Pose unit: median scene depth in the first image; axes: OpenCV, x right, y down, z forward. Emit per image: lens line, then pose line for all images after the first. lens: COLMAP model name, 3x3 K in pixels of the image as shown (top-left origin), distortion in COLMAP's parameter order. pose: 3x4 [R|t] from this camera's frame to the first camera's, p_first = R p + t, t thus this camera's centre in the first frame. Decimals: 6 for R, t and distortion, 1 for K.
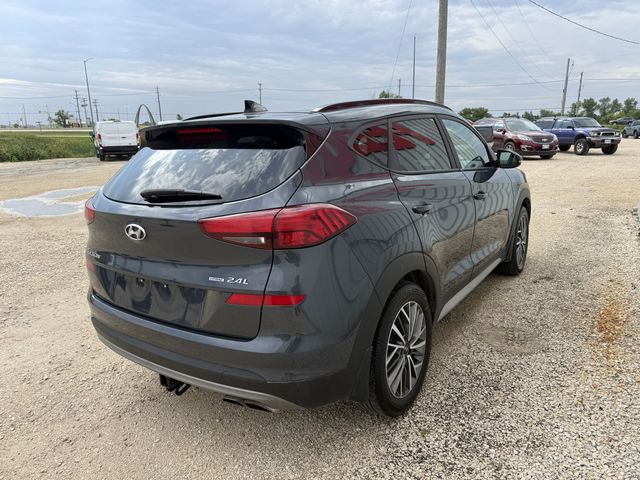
lens RADIAL K [[456.3, 0, 320.0], [0, 456.3, 240.0], [0, 0, 1]] dist [0.032737, -0.038324]
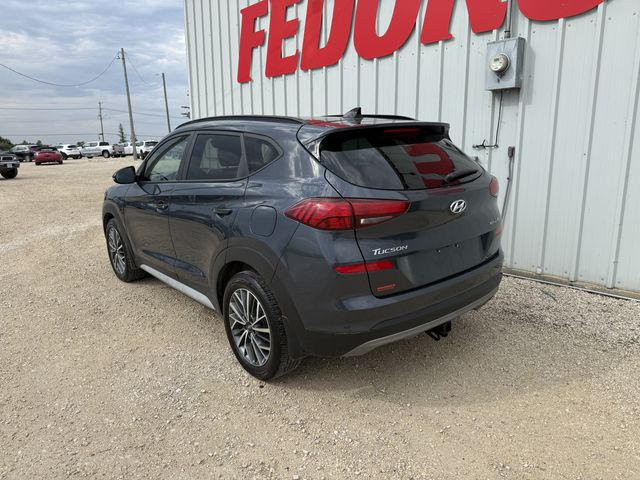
lens RADIAL K [[456.3, 0, 320.0], [0, 456.3, 240.0], [0, 0, 1]] dist [0.032737, -0.038324]
pose [[0.250655, -0.184633, 0.950307, -1.368167], [0.240894, 0.962663, 0.123495, -0.139455], [-0.937626, 0.197969, 0.285773, 0.802741]]
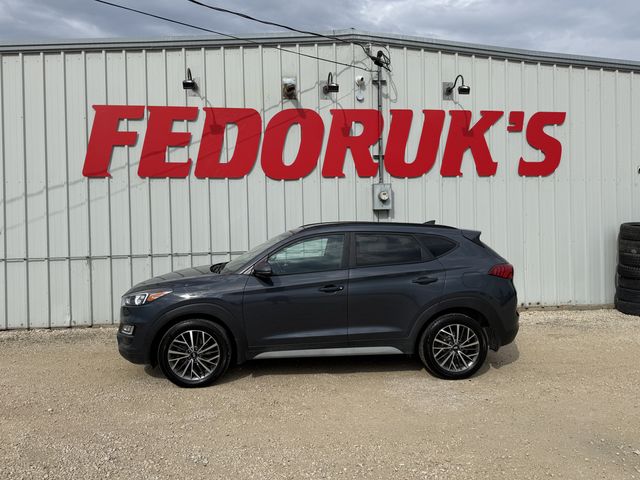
lens RADIAL K [[456.3, 0, 320.0], [0, 456.3, 240.0], [0, 0, 1]] dist [0.032737, -0.038324]
pose [[-0.673886, 0.024247, 0.738438, -1.386716], [0.206685, 0.965744, 0.156906, -0.665684], [-0.709337, 0.258361, -0.655813, 2.832019]]
